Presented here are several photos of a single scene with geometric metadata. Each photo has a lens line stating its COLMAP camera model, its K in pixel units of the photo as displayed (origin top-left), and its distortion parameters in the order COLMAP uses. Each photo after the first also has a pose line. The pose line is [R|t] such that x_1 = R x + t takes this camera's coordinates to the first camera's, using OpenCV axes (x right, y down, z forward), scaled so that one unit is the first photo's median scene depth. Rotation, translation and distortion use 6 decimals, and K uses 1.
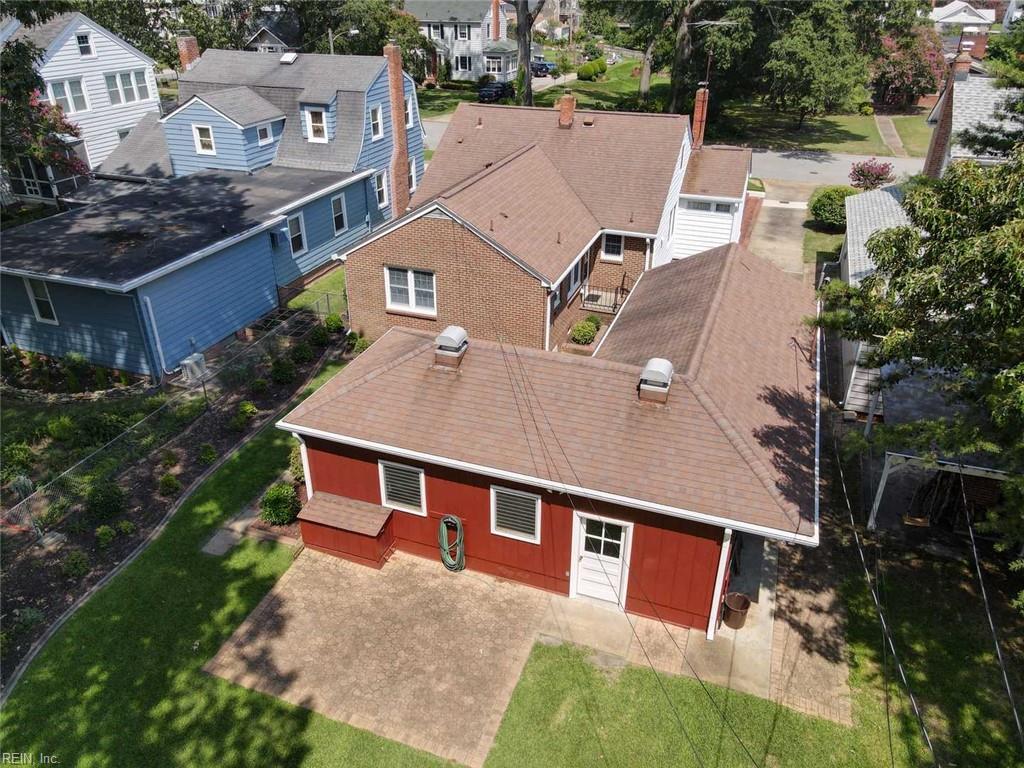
lens RADIAL K [[740.3, 0, 512.0], [0, 740.3, 384.0], [0, 0, 1]] dist [-0.000076, -0.000133]
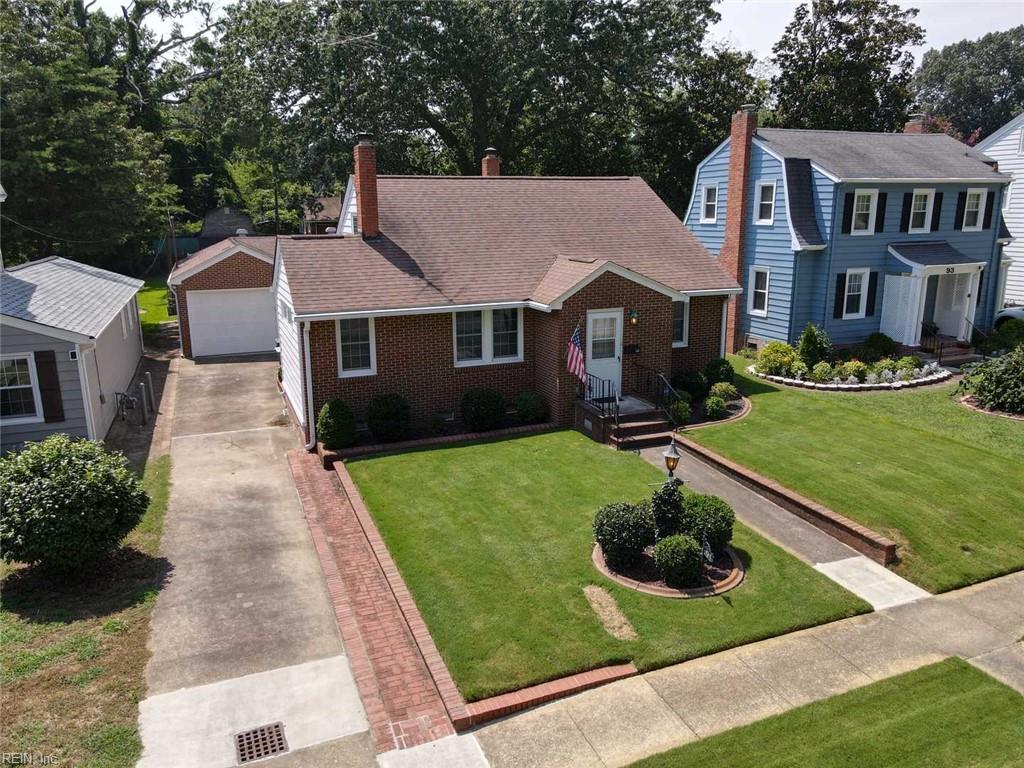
lens RADIAL K [[740.3, 0, 512.0], [0, 740.3, 384.0], [0, 0, 1]] dist [-0.000076, -0.000133]
pose [[-0.743493, 0.160088, -0.649299, 0.519793], [-0.318856, 0.768592, 0.554614, -0.541397], [0.587833, 0.619385, -0.520398, 1.313307]]
